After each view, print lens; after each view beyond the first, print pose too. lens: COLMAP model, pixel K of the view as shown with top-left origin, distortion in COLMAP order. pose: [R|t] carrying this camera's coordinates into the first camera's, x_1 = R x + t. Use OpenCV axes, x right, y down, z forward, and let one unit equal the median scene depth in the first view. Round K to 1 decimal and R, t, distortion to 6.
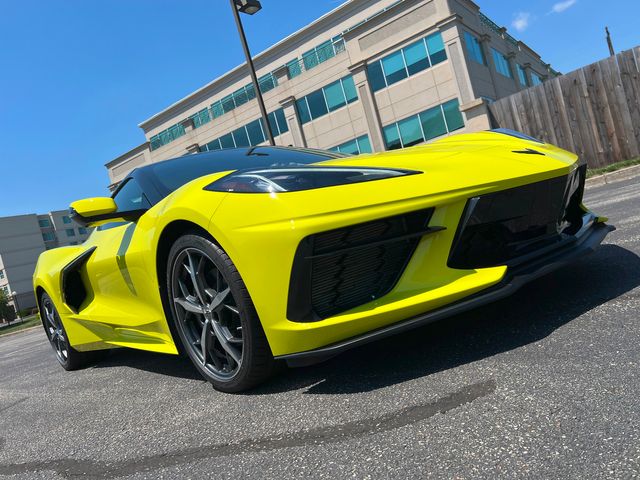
lens RADIAL K [[484.6, 0, 325.8], [0, 484.6, 249.1], [0, 0, 1]] dist [0.049400, -0.055181]
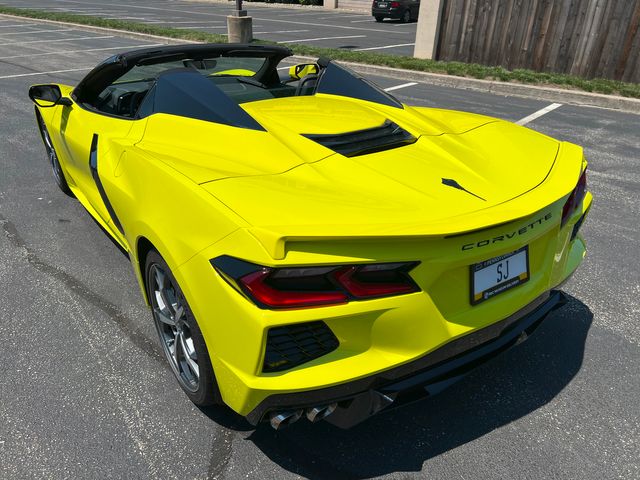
lens RADIAL K [[484.6, 0, 317.5], [0, 484.6, 241.6], [0, 0, 1]] dist [0.049400, -0.055181]
pose [[0.950258, 0.306928, 0.052965, 0.073898], [-0.297369, 0.843462, 0.447373, -0.059634], [0.092638, -0.440870, 0.892778, -0.024402]]
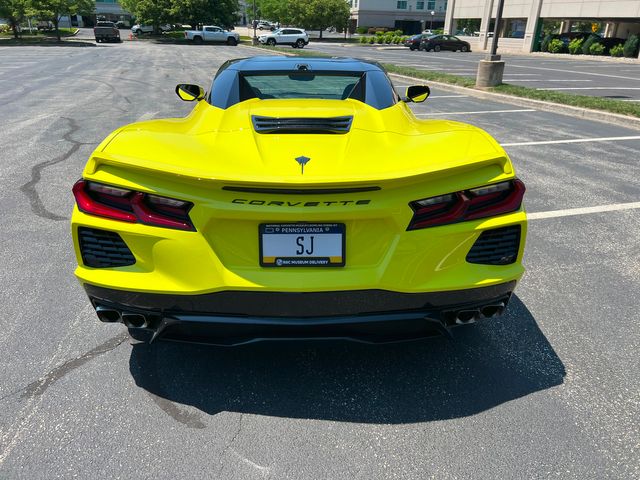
lens RADIAL K [[484.6, 0, 319.0], [0, 484.6, 246.0], [0, 0, 1]] dist [0.049400, -0.055181]
pose [[0.742765, 0.503981, -0.440798, 0.126401], [-0.243769, 0.816716, 0.523021, -0.068152], [0.623600, -0.281029, 0.729483, -0.013558]]
